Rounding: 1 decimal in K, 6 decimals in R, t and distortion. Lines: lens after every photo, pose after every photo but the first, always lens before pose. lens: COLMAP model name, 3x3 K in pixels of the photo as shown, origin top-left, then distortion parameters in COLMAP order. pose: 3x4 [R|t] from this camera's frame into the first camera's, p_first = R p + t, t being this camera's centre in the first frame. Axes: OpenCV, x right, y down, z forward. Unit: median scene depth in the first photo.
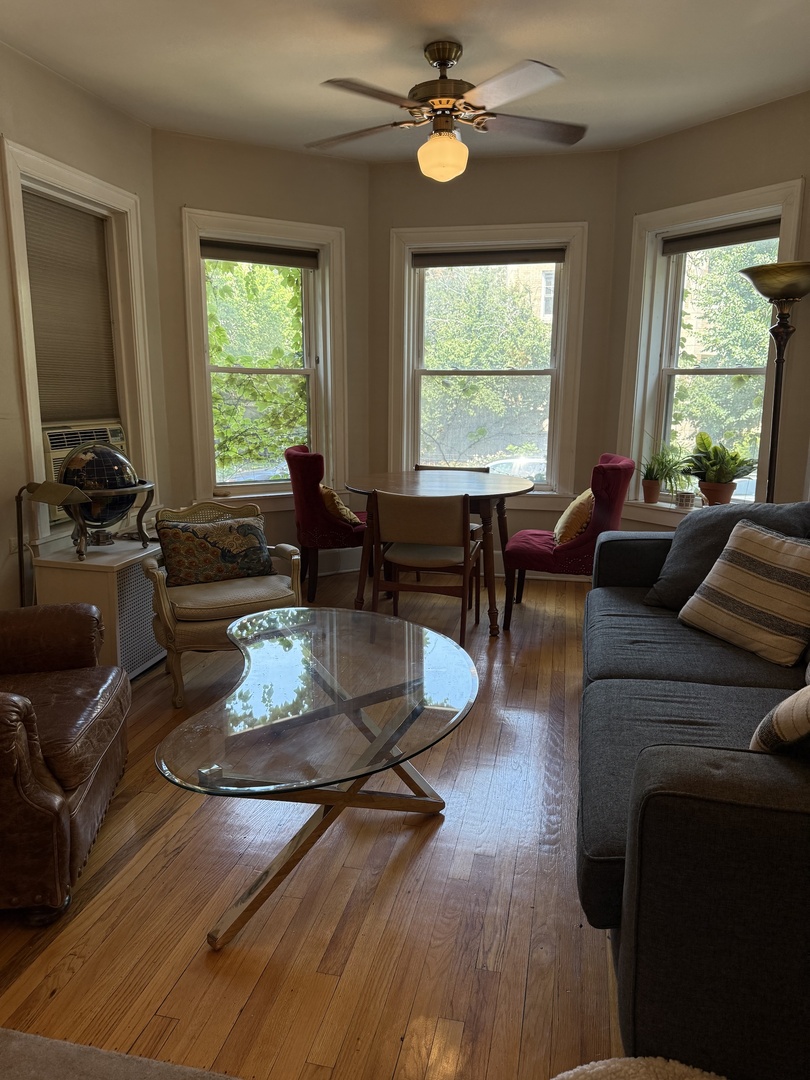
lens RADIAL K [[763.5, 0, 404.1], [0, 763.5, 536.2], [0, 0, 1]] dist [0.075666, -0.081546]
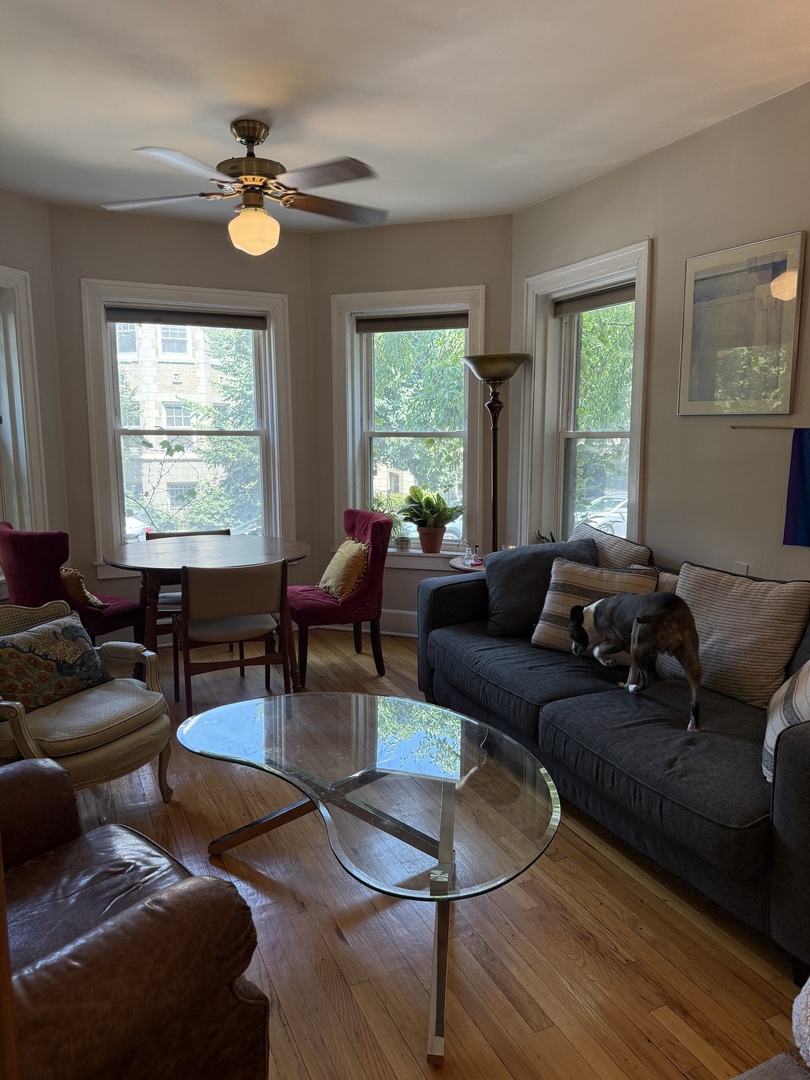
lens RADIAL K [[763.5, 0, 403.8], [0, 763.5, 540.5], [0, 0, 1]] dist [0.075666, -0.081546]
pose [[0.791816, -0.094870, 0.603347, -0.331271], [0.122933, 0.992401, -0.005288, -0.046590], [-0.598261, 0.078359, 0.797461, 0.086148]]
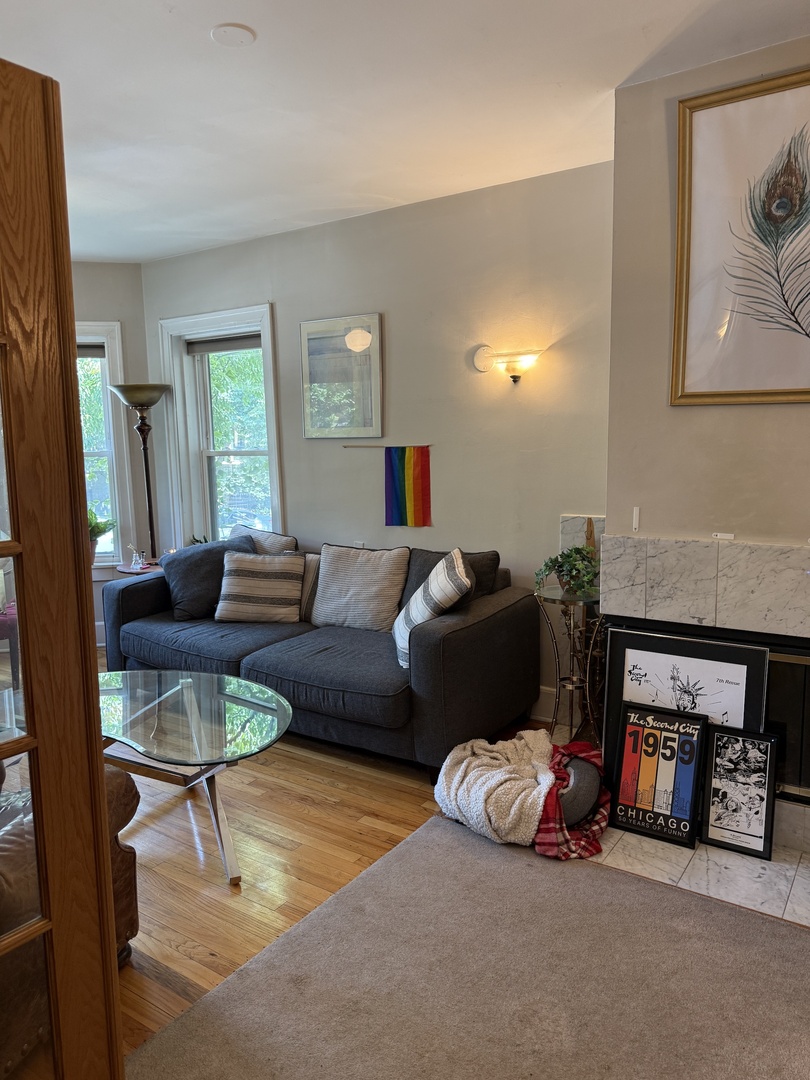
lens RADIAL K [[763.5, 0, 402.4], [0, 763.5, 539.1], [0, 0, 1]] dist [0.075666, -0.081546]
pose [[0.359025, -0.125698, 0.924825, -0.562622], [0.198329, 0.978534, 0.056005, -0.038735], [-0.912012, 0.163313, 0.376248, 0.042773]]
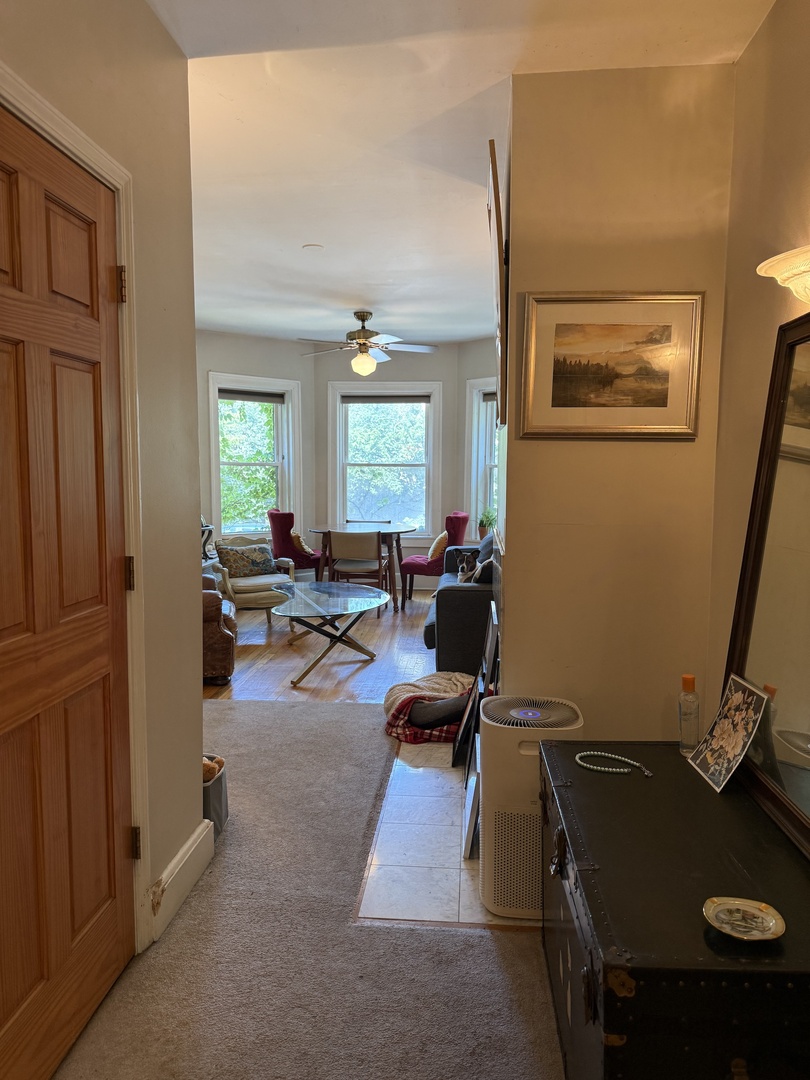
lens RADIAL K [[763.5, 0, 414.0], [0, 763.5, 541.1], [0, 0, 1]] dist [0.075666, -0.081546]
pose [[0.989538, -0.014765, 0.143517, -0.086513], [0.028577, 0.995099, -0.094664, 0.124857], [-0.141416, 0.097774, 0.985110, -0.714474]]
